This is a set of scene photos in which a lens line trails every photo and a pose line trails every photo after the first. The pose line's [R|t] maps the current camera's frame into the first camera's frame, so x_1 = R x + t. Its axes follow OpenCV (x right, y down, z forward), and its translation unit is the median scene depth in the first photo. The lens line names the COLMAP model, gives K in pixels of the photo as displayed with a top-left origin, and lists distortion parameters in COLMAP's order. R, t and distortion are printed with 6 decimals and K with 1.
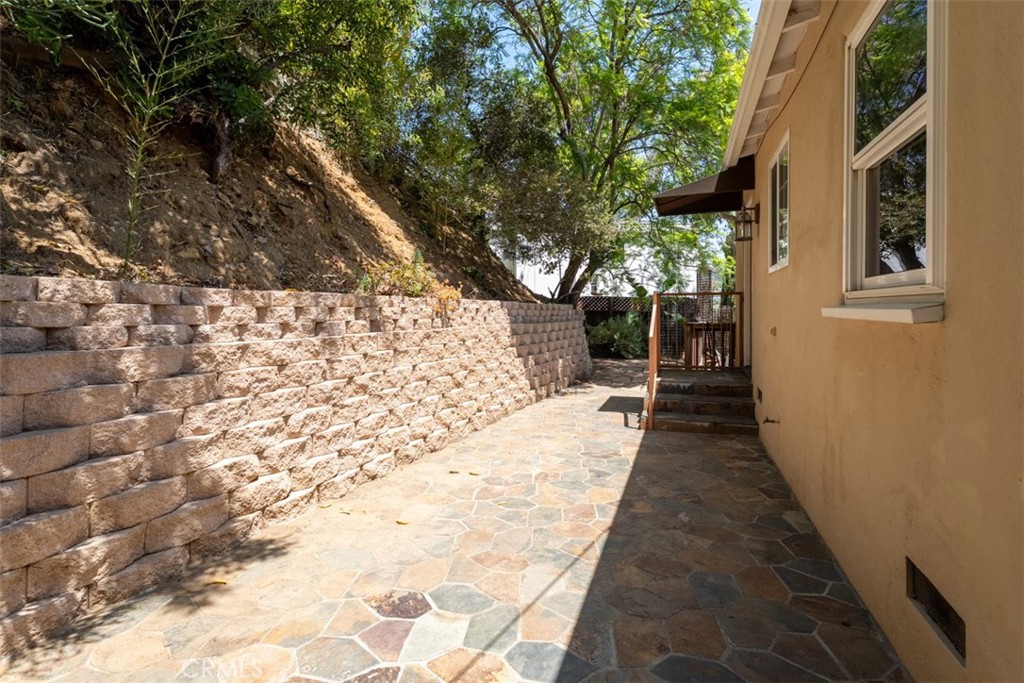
lens RADIAL K [[471.8, 0, 537.3], [0, 471.8, 314.7], [0, 0, 1]] dist [0.000150, 0.000009]
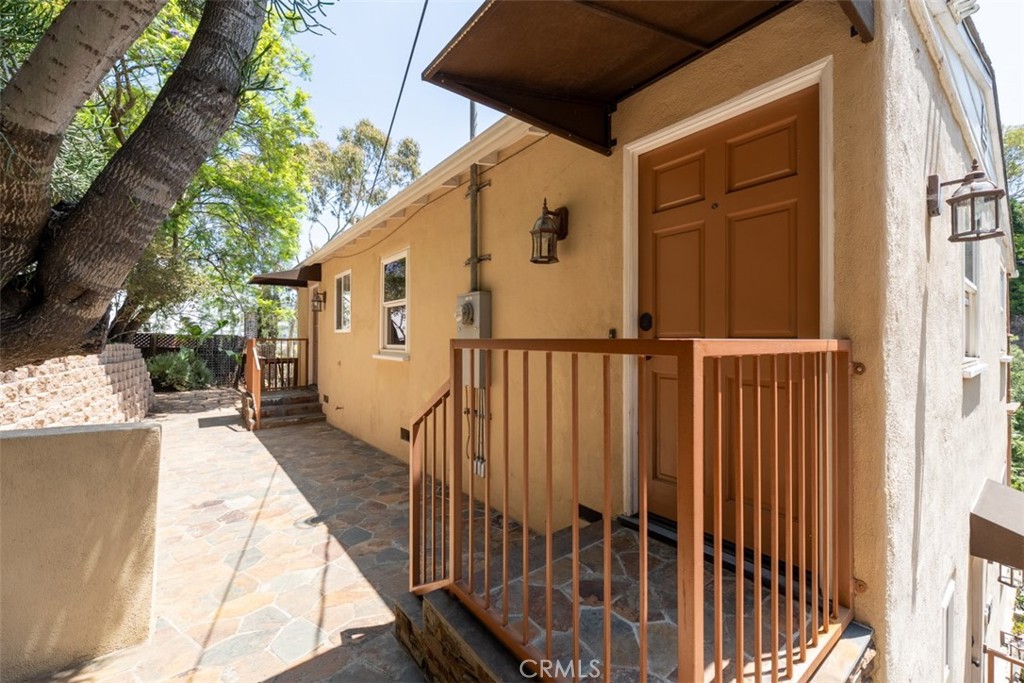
lens RADIAL K [[415.4, 0, 512.0], [0, 415.4, 341.5], [0, 0, 1]] dist [0.015976, 0.000179]
pose [[0.567493, 0.001630, 0.823377, -0.431109], [0.003577, 0.999984, -0.004444, -0.037055], [-0.823370, 0.005467, 0.567478, -0.479582]]
